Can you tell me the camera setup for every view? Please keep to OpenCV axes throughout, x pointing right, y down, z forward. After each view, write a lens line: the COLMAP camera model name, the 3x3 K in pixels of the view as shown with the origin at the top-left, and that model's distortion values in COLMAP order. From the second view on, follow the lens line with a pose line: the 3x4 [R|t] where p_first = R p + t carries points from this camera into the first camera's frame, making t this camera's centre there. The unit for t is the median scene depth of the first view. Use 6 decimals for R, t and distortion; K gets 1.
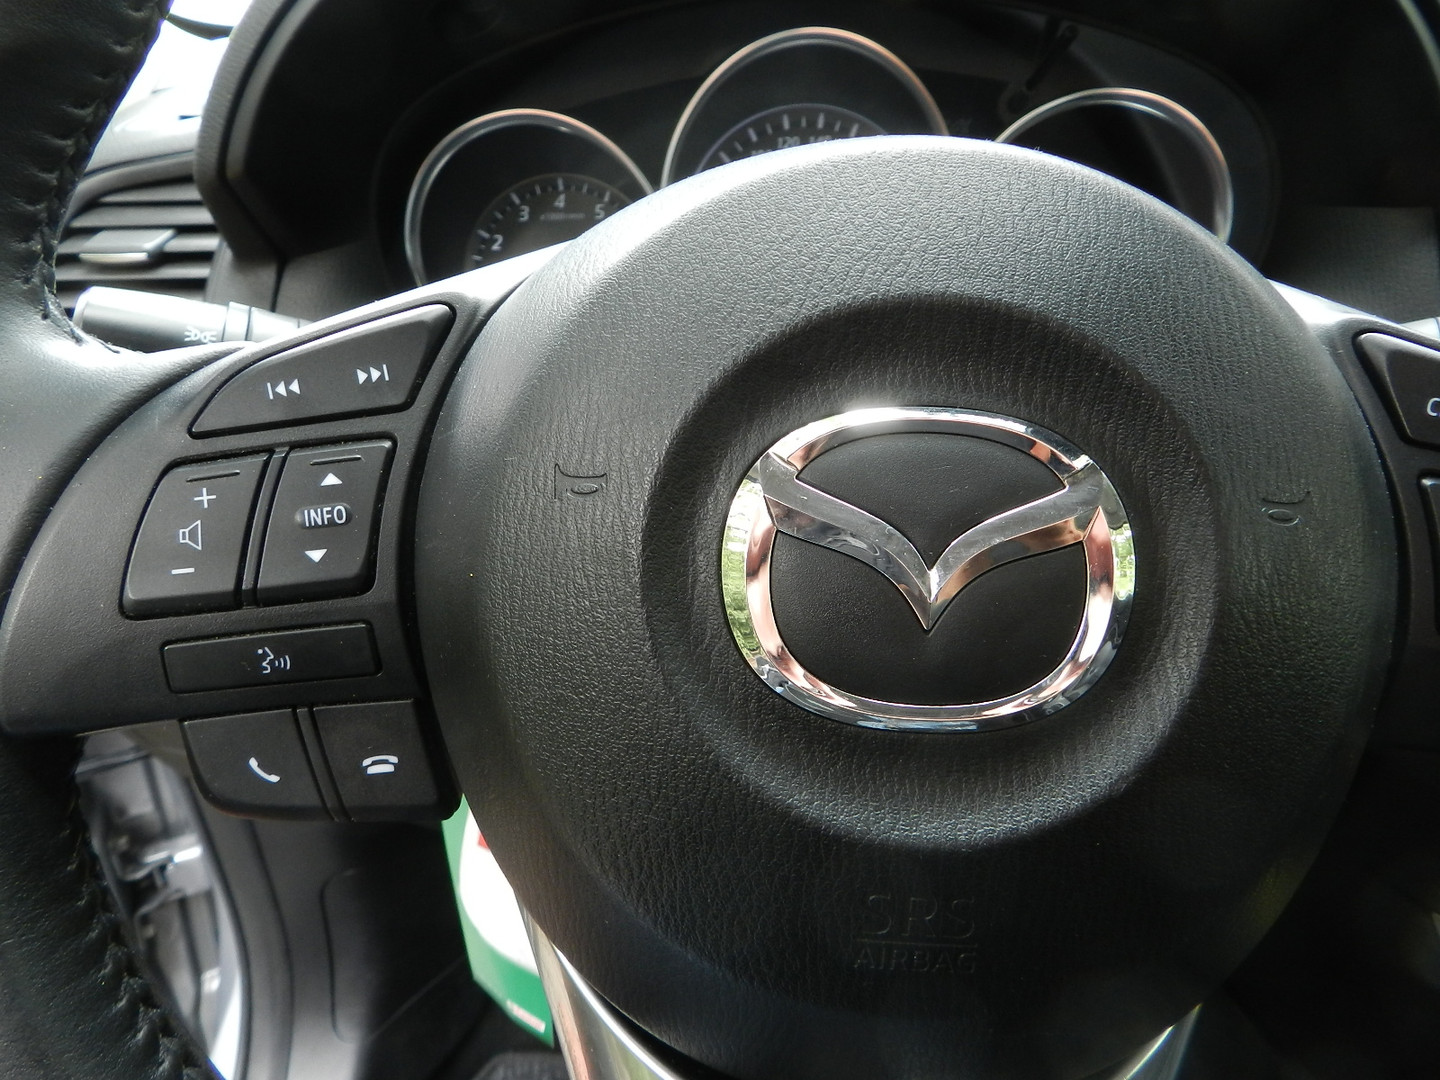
lens RADIAL K [[961.1, 0, 720.0], [0, 961.1, 540.0], [0, 0, 1]] dist [0.013440, -0.005717]
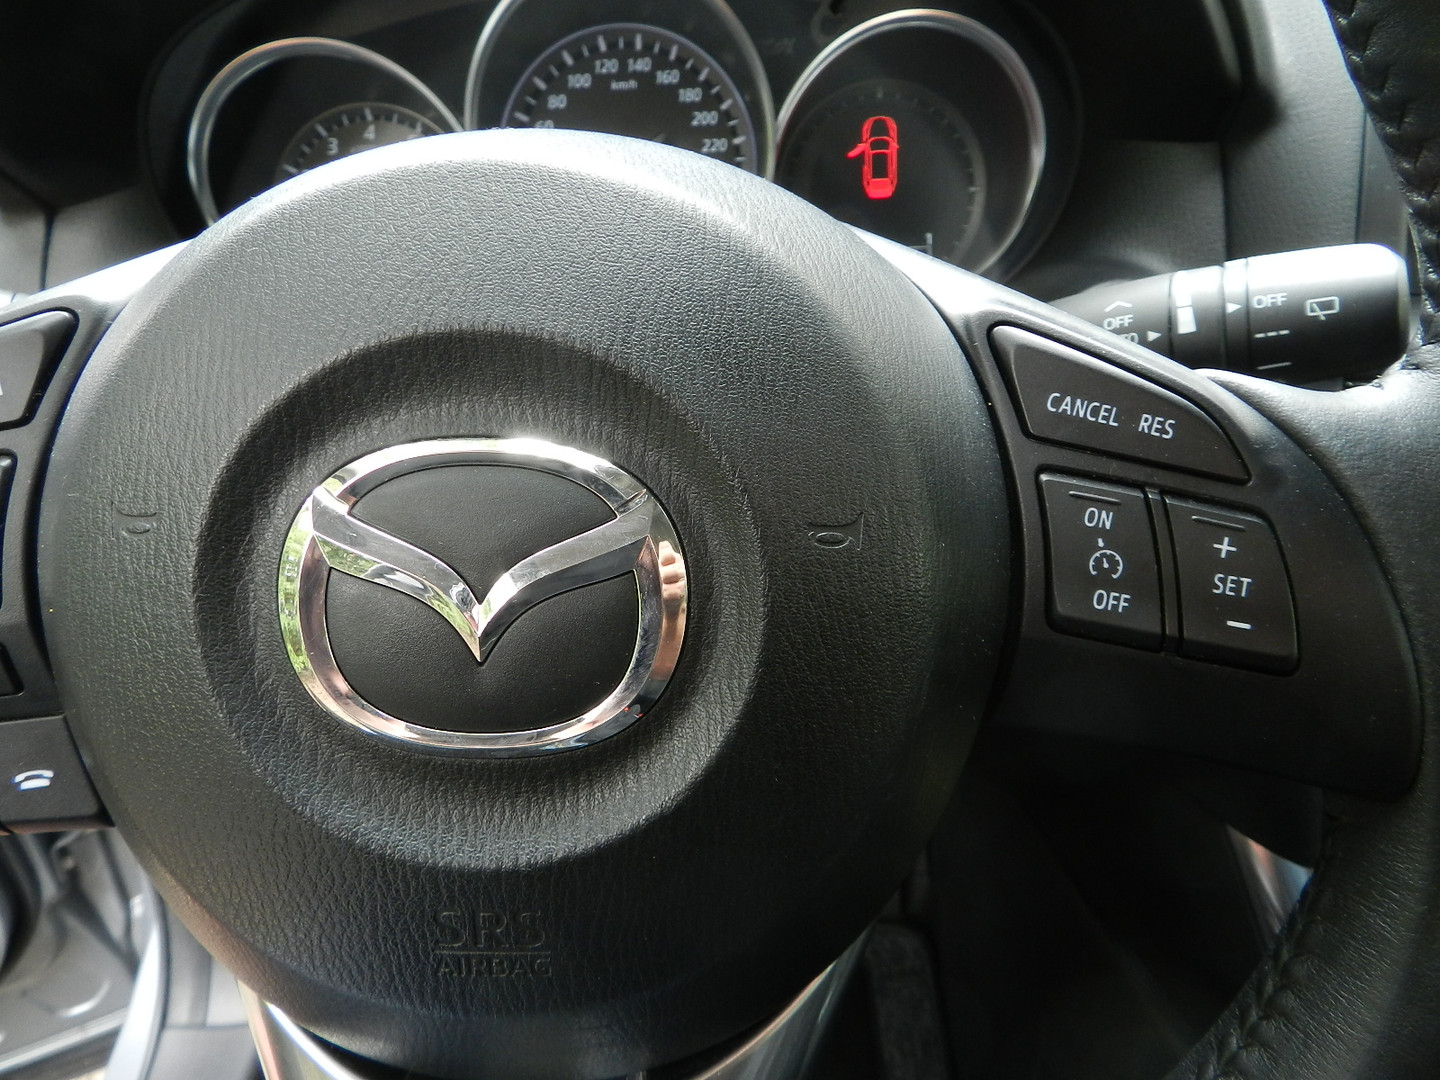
lens RADIAL K [[961.1, 0, 720.0], [0, 961.1, 540.0], [0, 0, 1]] dist [0.013440, -0.005717]
pose [[0.999064, -0.028677, 0.032374, 0.353337], [0.025146, 0.994193, 0.104634, -0.108515], [-0.035186, -0.103722, 0.993984, -0.005214]]
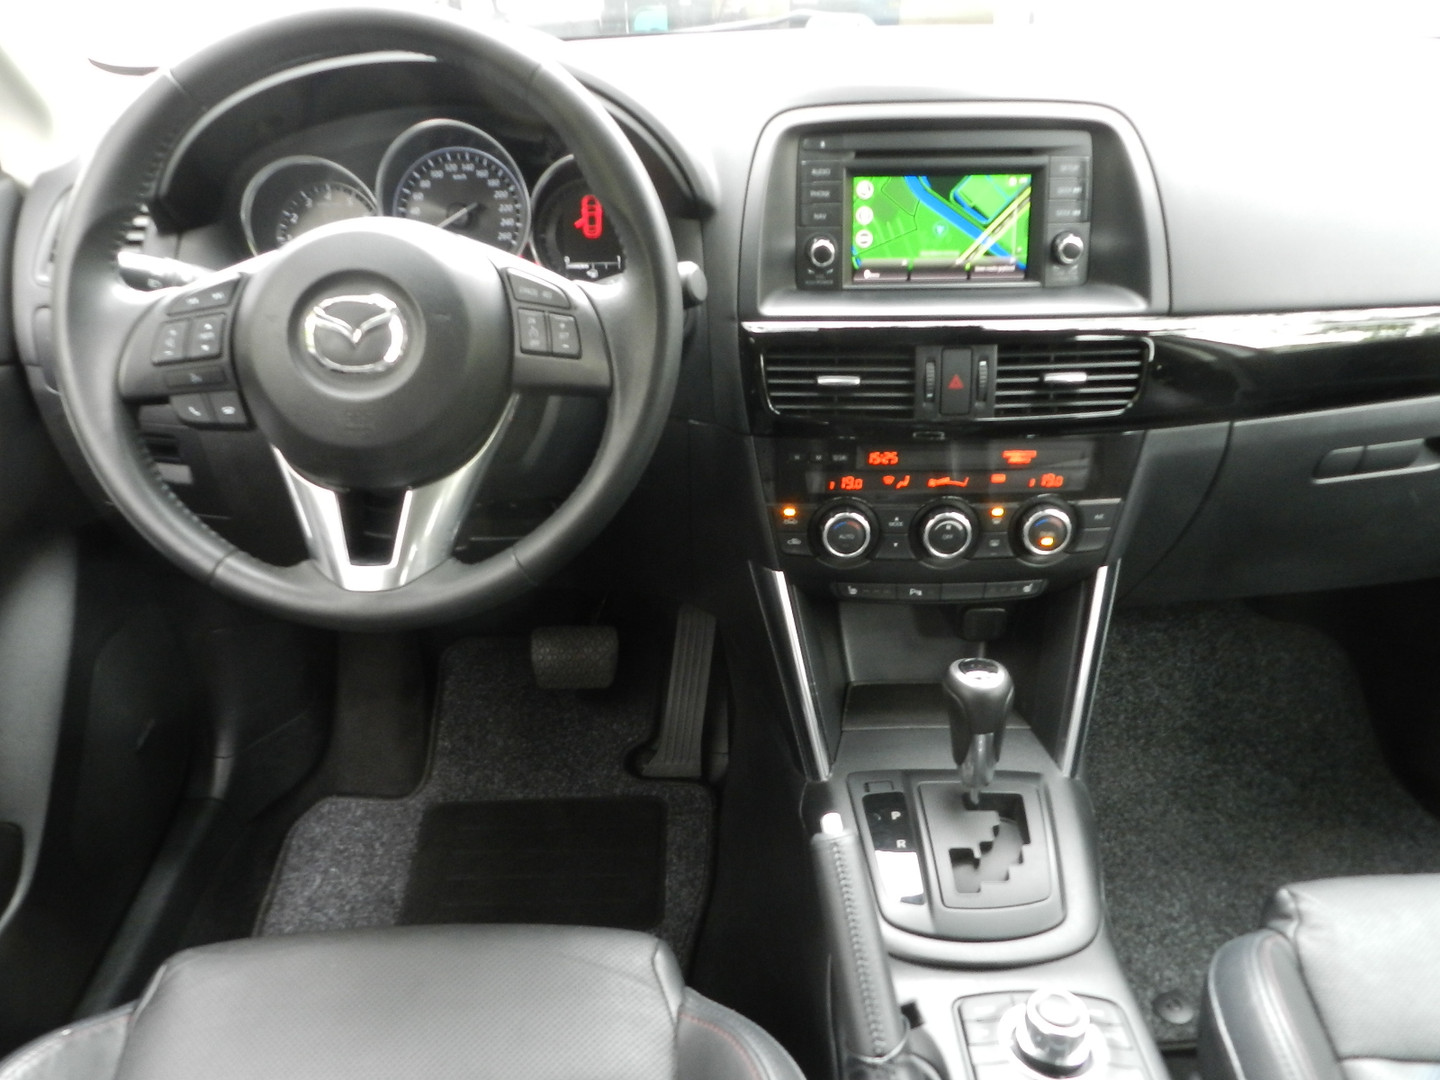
lens RADIAL K [[1201.1, 0, 720.0], [0, 1201.1, 540.0], [0, 0, 1]] dist [0.003157, -0.006753]
pose [[0.999386, 0.005294, 0.034623, 1.310191], [-0.006137, 0.999686, 0.024300, 0.635984], [-0.034484, -0.024497, 0.999105, -3.463953]]
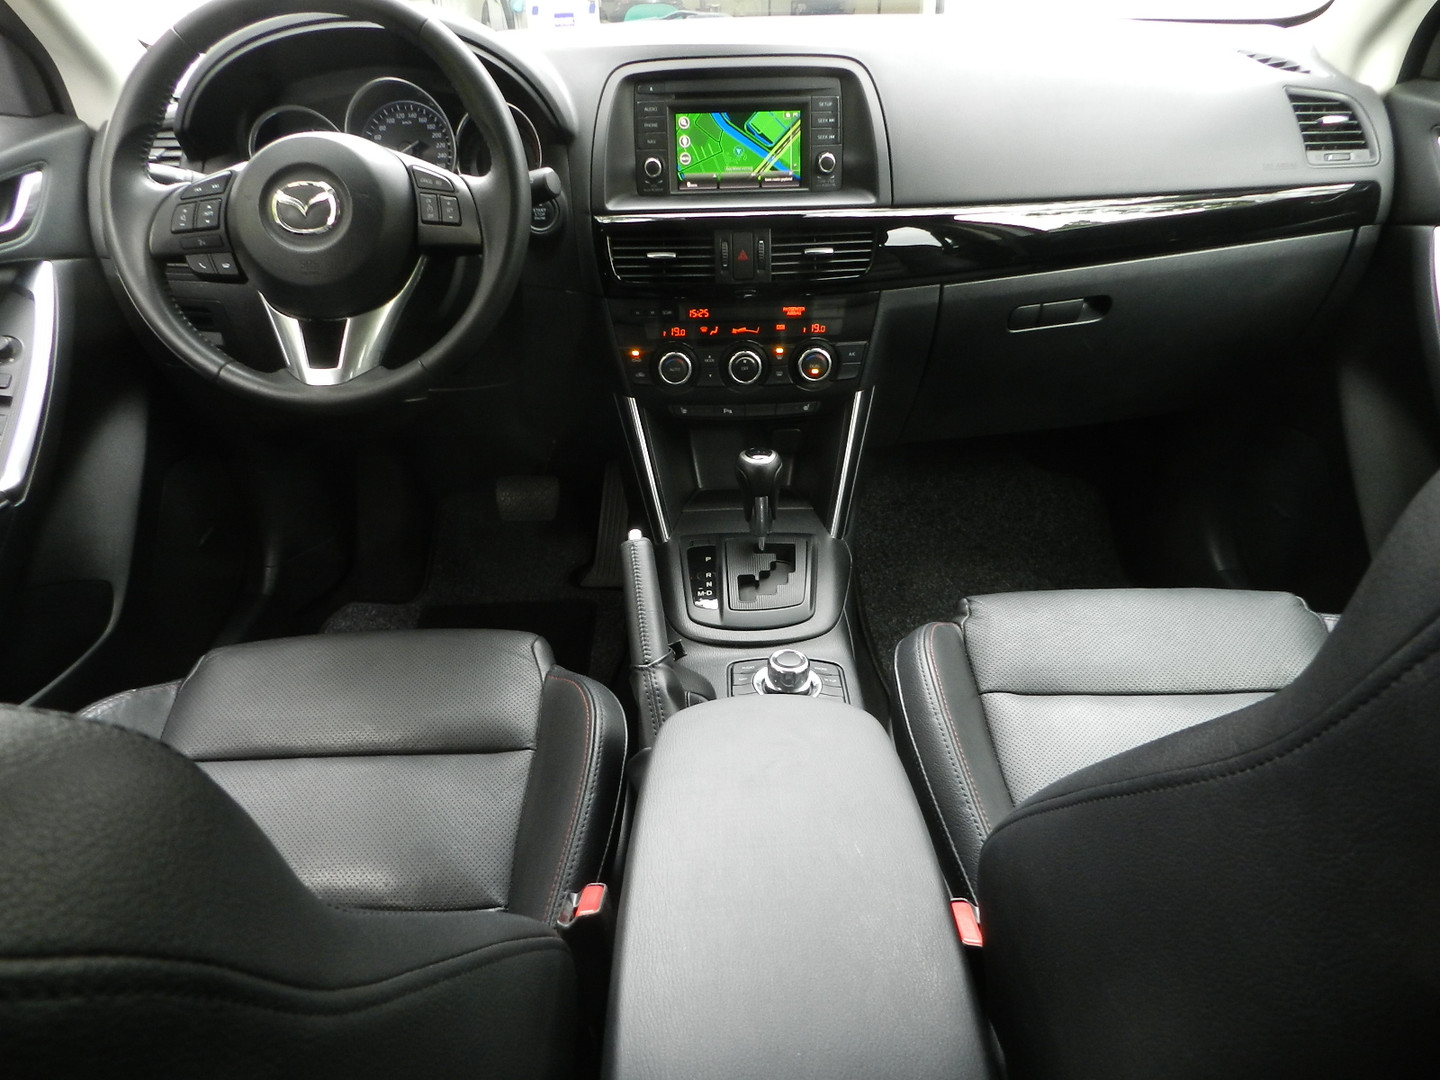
lens RADIAL K [[973.8, 0, 725.8], [0, 973.8, 539.2], [0, 0, 1]] dist [0.008771, -0.001530]
pose [[0.999476, -0.007943, 0.031380, 2.192308], [0.005645, 0.997340, 0.072668, 1.391451], [-0.031873, -0.072452, 0.996862, -4.460541]]
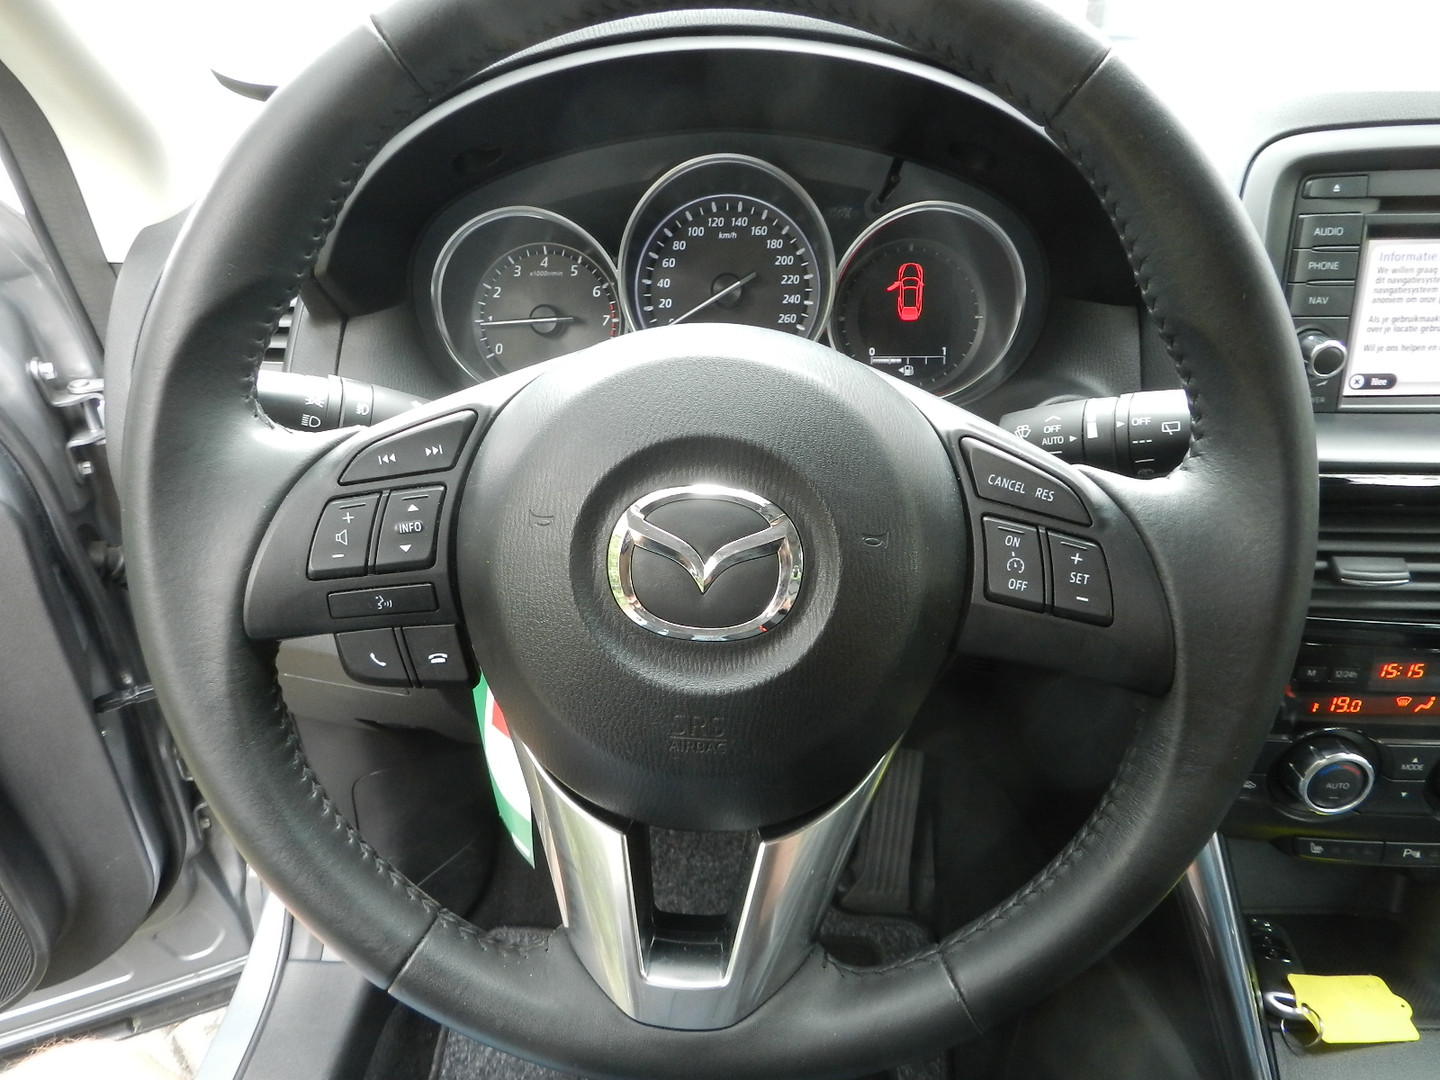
lens RADIAL K [[961.1, 0, 720.0], [0, 961.1, 540.0], [0, 0, 1]] dist [0.013440, -0.005717]
pose [[0.999864, 0.015381, 0.005942, 0.191786], [-0.015678, 0.998434, 0.053706, -0.111909], [-0.005107, -0.053792, 0.998539, -0.904738]]
